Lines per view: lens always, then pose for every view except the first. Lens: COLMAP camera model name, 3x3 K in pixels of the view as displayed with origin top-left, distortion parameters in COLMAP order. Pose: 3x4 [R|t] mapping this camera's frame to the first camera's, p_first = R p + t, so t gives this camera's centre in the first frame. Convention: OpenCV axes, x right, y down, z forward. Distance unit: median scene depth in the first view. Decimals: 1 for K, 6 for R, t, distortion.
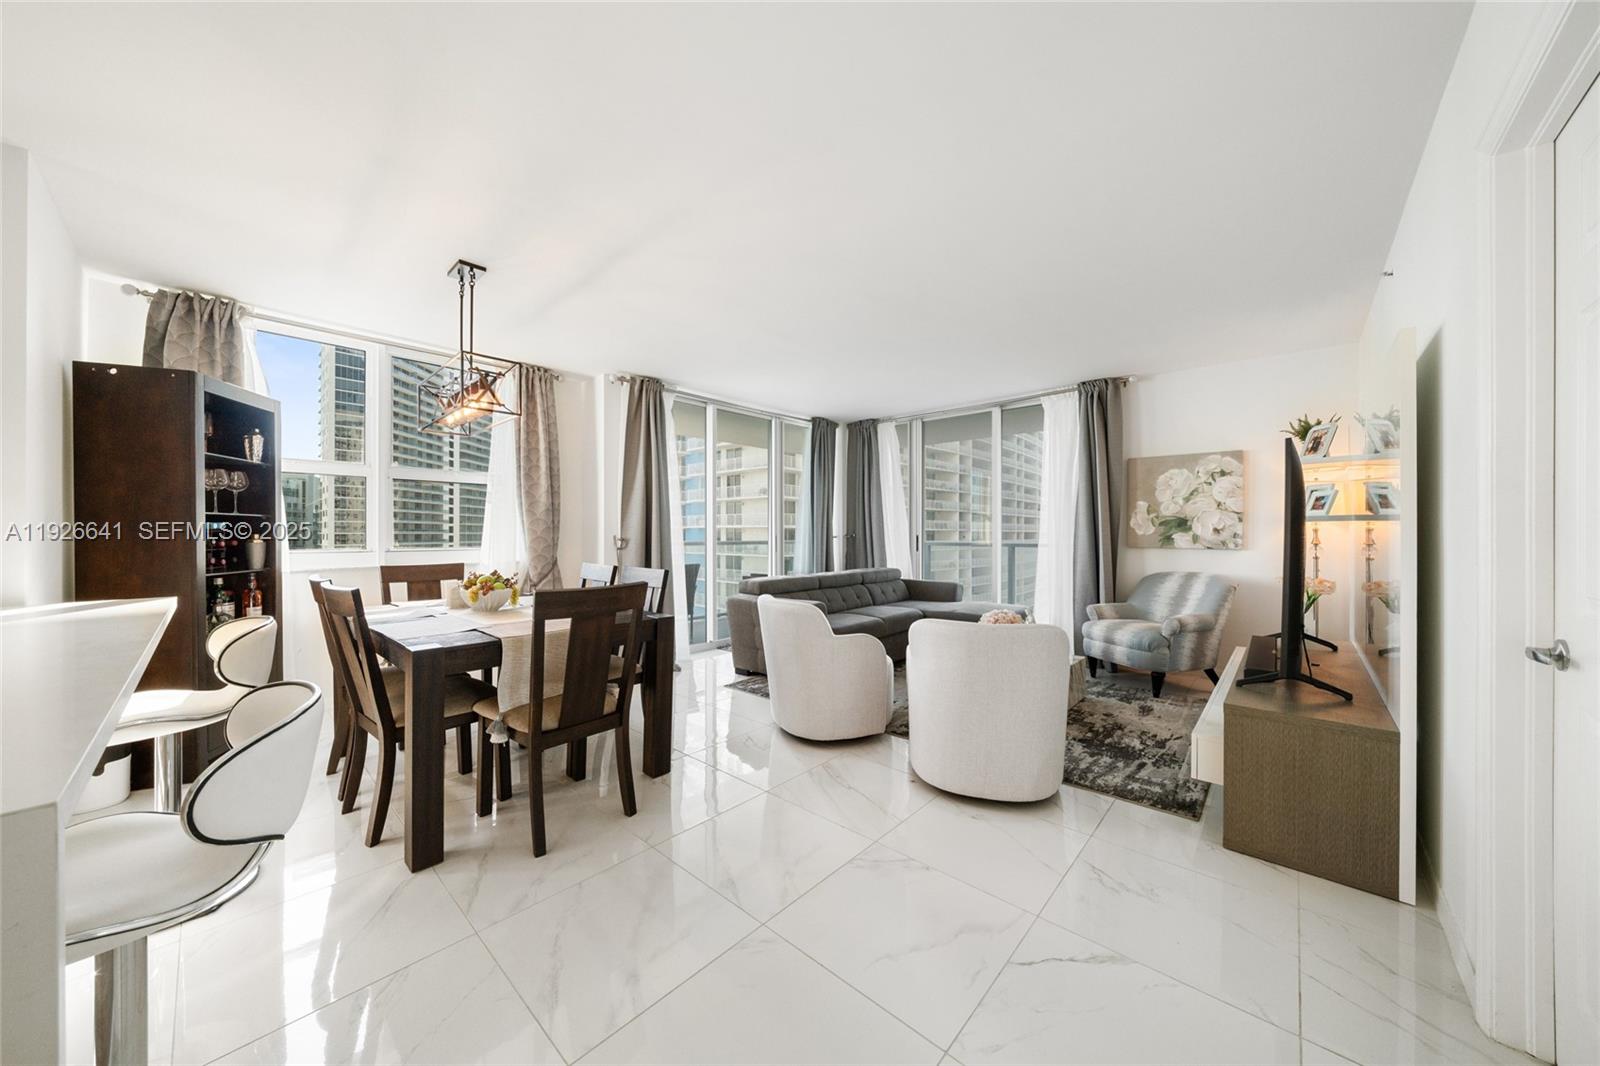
lens RADIAL K [[543.9, 0, 794.4], [0, 543.9, 535.4], [0, 0, 1]] dist [-0.005326, -0.000002]
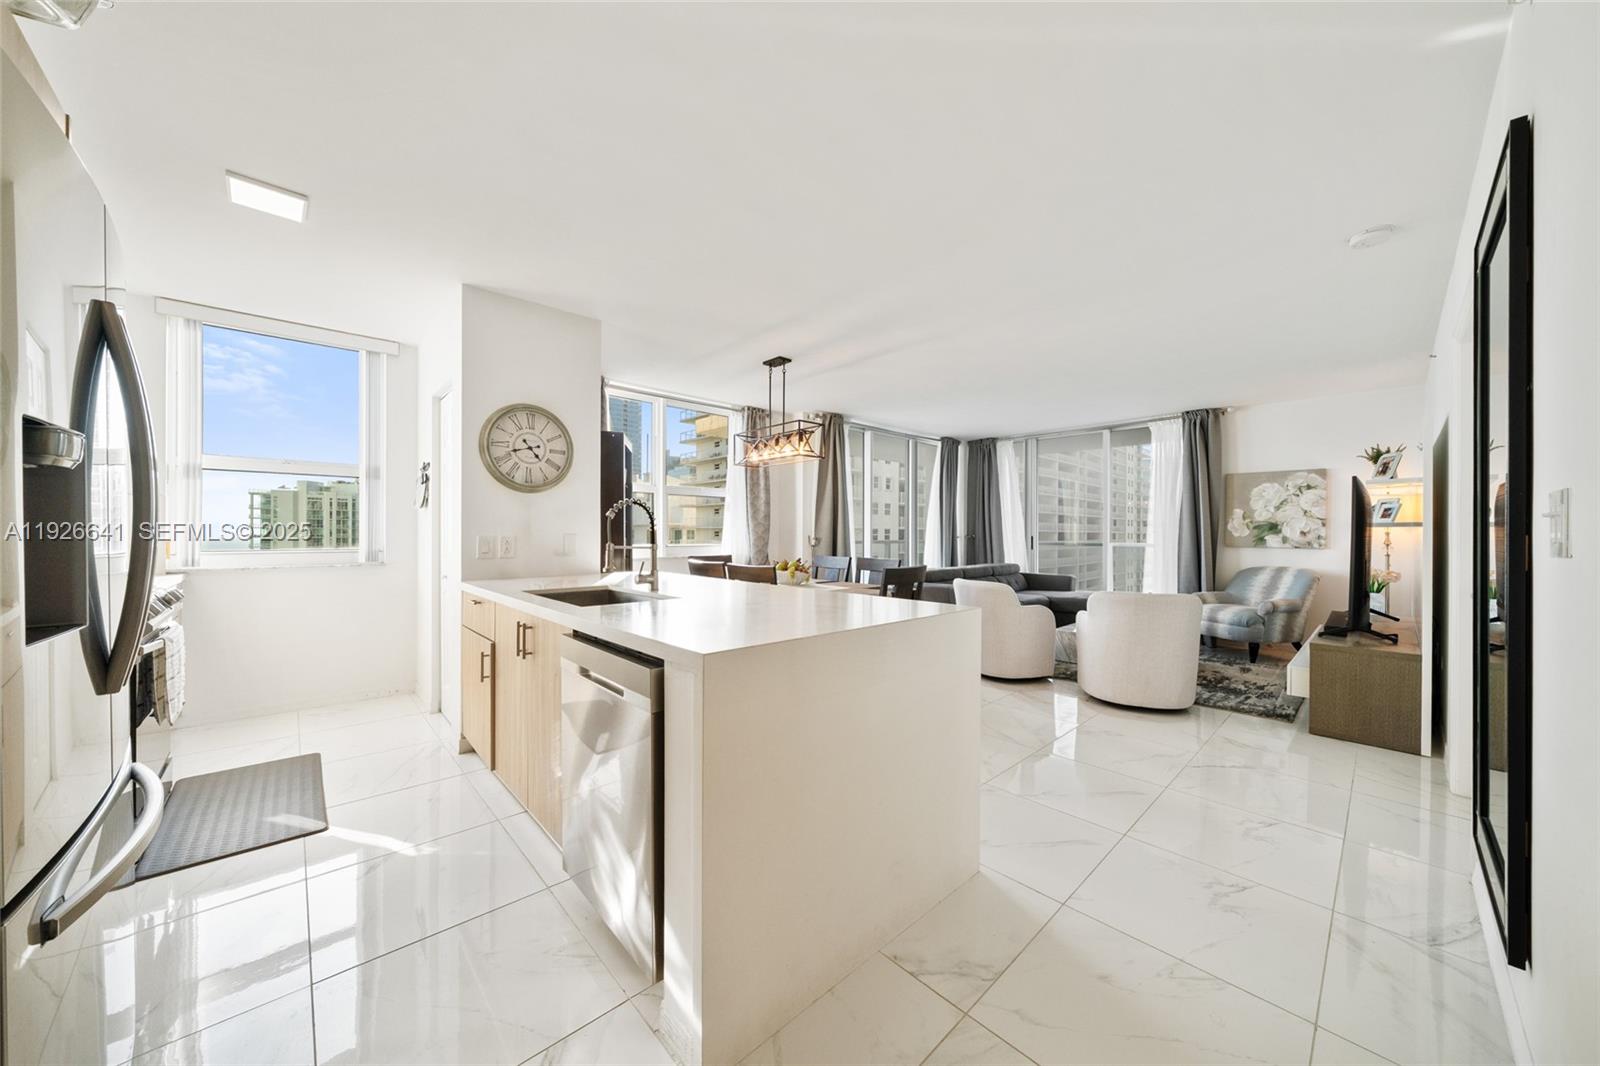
lens RADIAL K [[550.5, 0, 796.3], [0, 550.5, 535.8], [0, 0, 1]] dist [-0.005932, -0.000138]
pose [[0.996664, 0.003563, -0.081535, -0.304568], [-0.003461, 0.999993, 0.001385, -0.000907], [0.081540, -0.001099, 0.996669, -0.380220]]
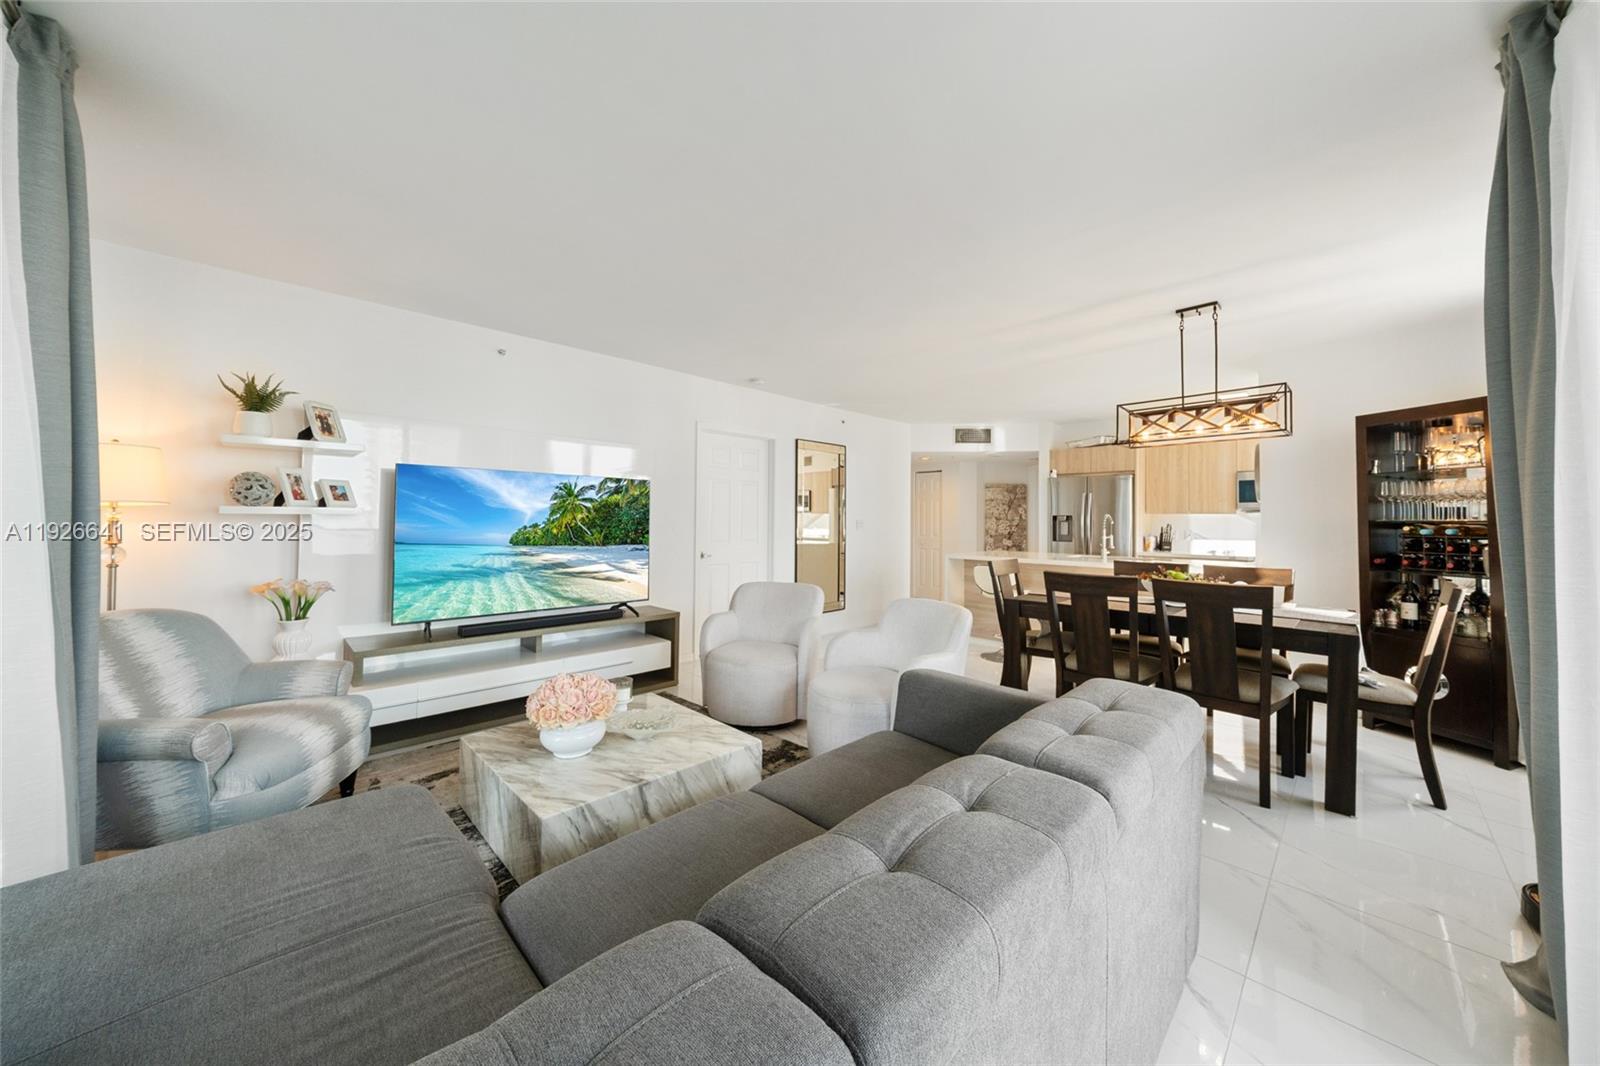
lens RADIAL K [[556.0, 0, 794.9], [0, 556.0, 507.6], [0, 0, 1]] dist [0.012141, -0.000024]
pose [[-0.998603, -0.009881, 0.051915, 0.133954], [-0.010908, 0.999749, -0.019546, -0.022774], [-0.051709, -0.020085, -0.998460, 1.601597]]
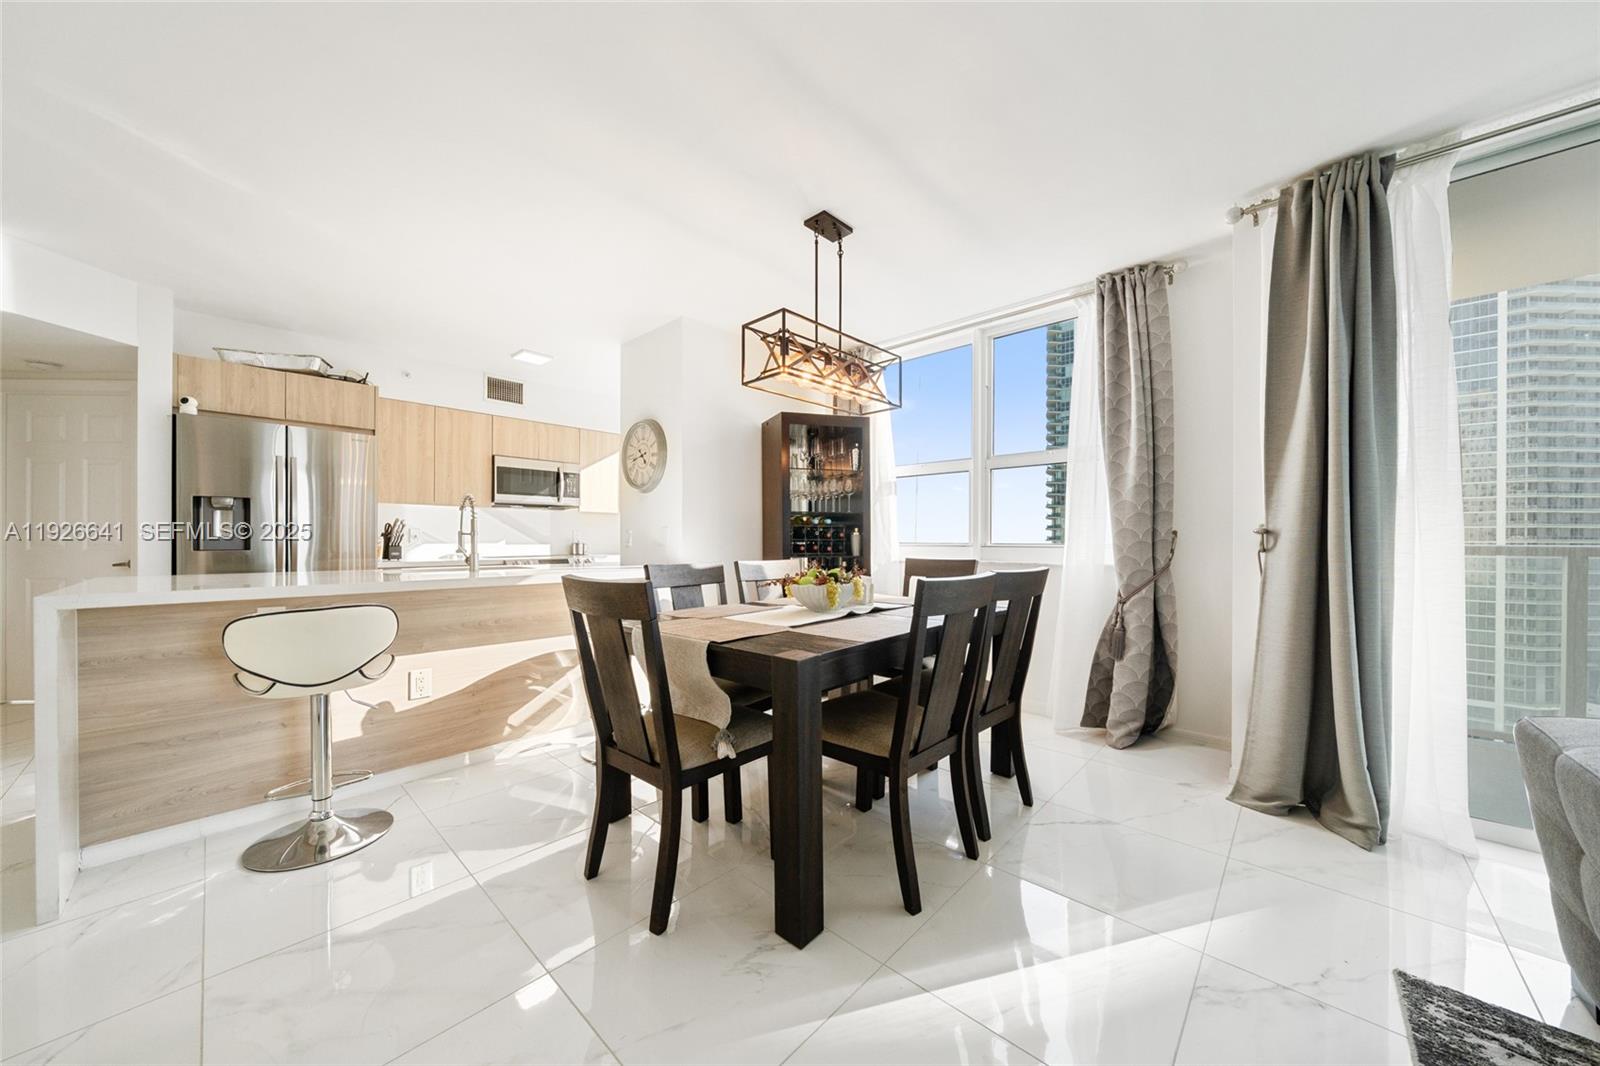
lens RADIAL K [[553.5, 0, 802.6], [0, 553.5, 541.0], [0, 0, 1]] dist [-0.003630, -0.000170]
pose [[-0.002891, 0.001945, -0.999994, 0.219629], [-0.004679, 0.999987, 0.001958, 0.020136], [0.999985, 0.004685, -0.002882, 0.690025]]
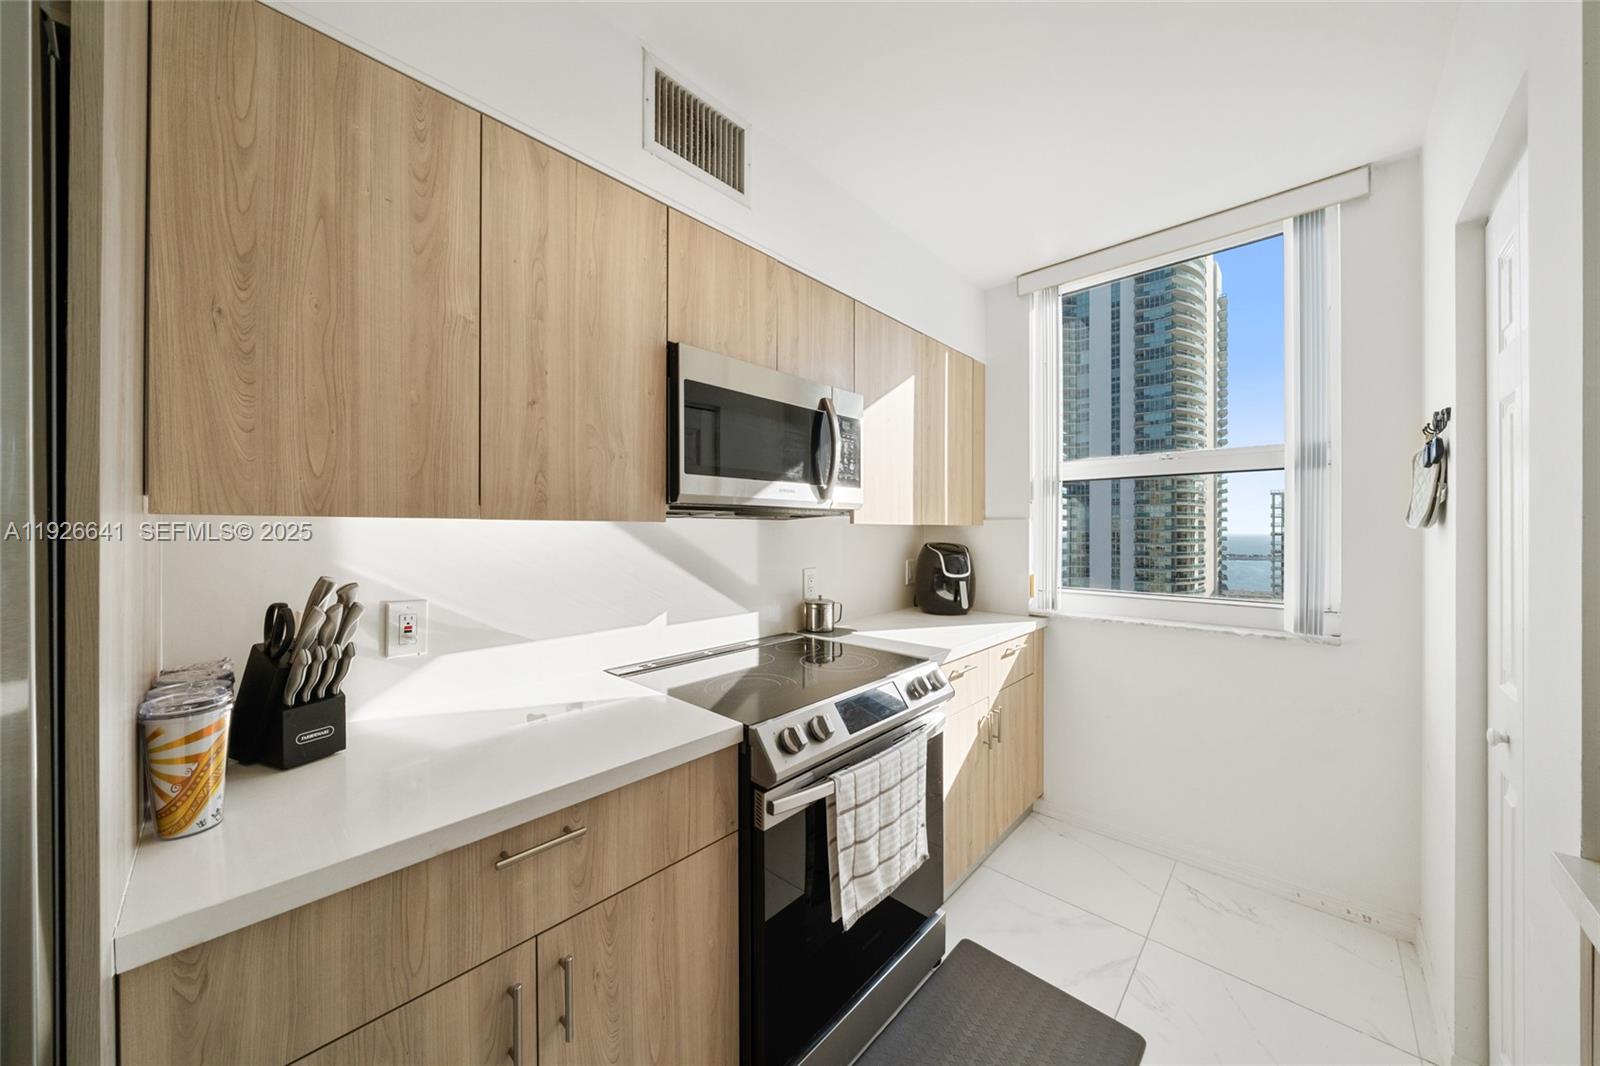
lens RADIAL K [[548.3, 0, 800.0], [0, 548.3, 533.0], [0, 0, 1]] dist [-0.005846, -0.000057]
pose [[-0.010555, 0.005411, -0.999930, -0.648810], [-0.001621, 0.999984, 0.005428, -0.042972], [0.999943, 0.001679, -0.010547, 0.087747]]
